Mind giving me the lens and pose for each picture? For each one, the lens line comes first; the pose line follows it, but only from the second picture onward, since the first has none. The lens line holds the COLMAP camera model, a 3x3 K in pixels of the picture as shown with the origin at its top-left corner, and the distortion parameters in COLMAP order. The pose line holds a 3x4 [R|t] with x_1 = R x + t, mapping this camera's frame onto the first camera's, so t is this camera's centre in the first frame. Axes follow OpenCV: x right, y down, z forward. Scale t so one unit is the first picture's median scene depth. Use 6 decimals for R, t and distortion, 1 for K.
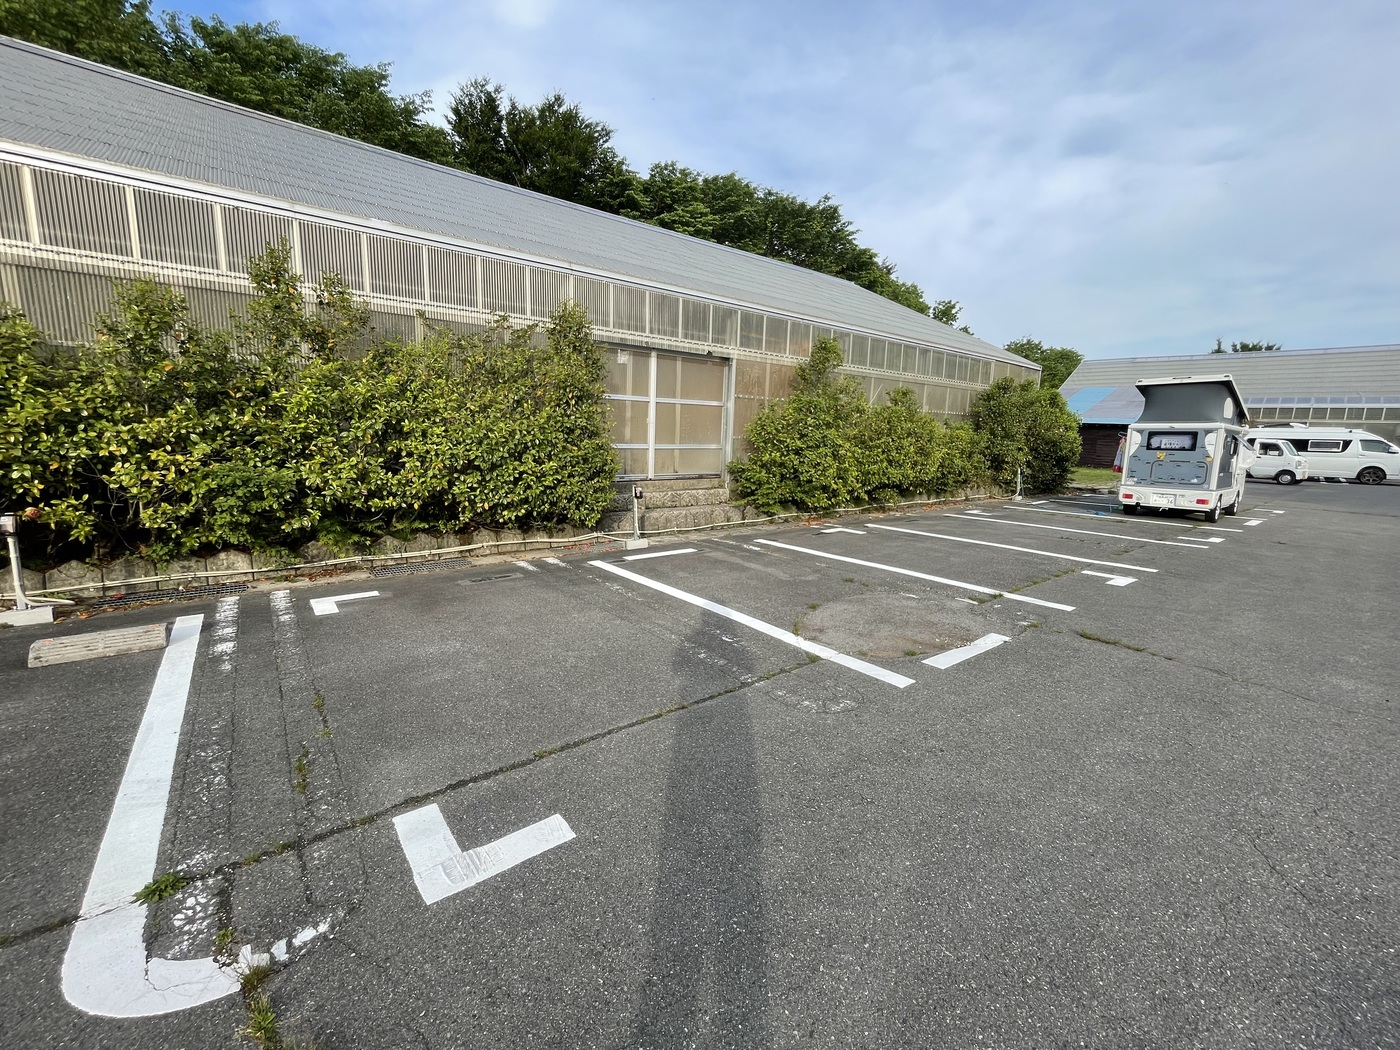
lens RADIAL K [[567.1, 0, 697.6], [0, 567.1, 525.0], [0, 0, 1]] dist [-0.001333, -0.000511]
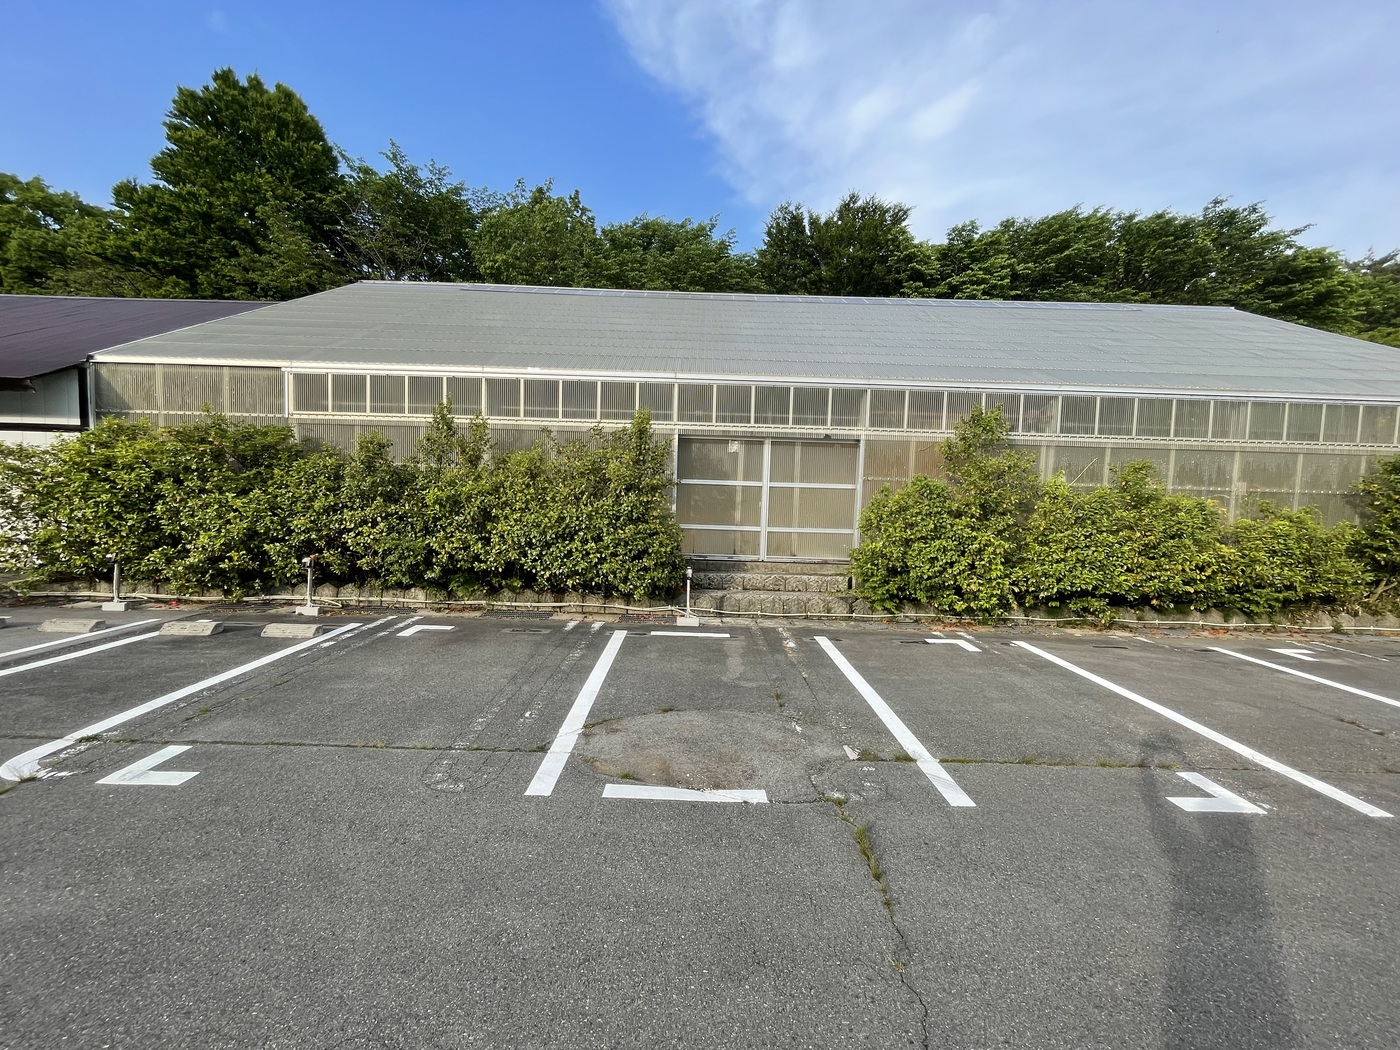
lens RADIAL K [[567.1, 0, 698.9], [0, 567.1, 525.4], [0, 0, 1]] dist [-0.001333, -0.000511]
pose [[0.788195, 0.043244, -0.613904, 0.777318], [-0.109789, 0.991407, -0.071123, -0.101271], [0.605554, 0.123458, 0.786170, 0.205437]]
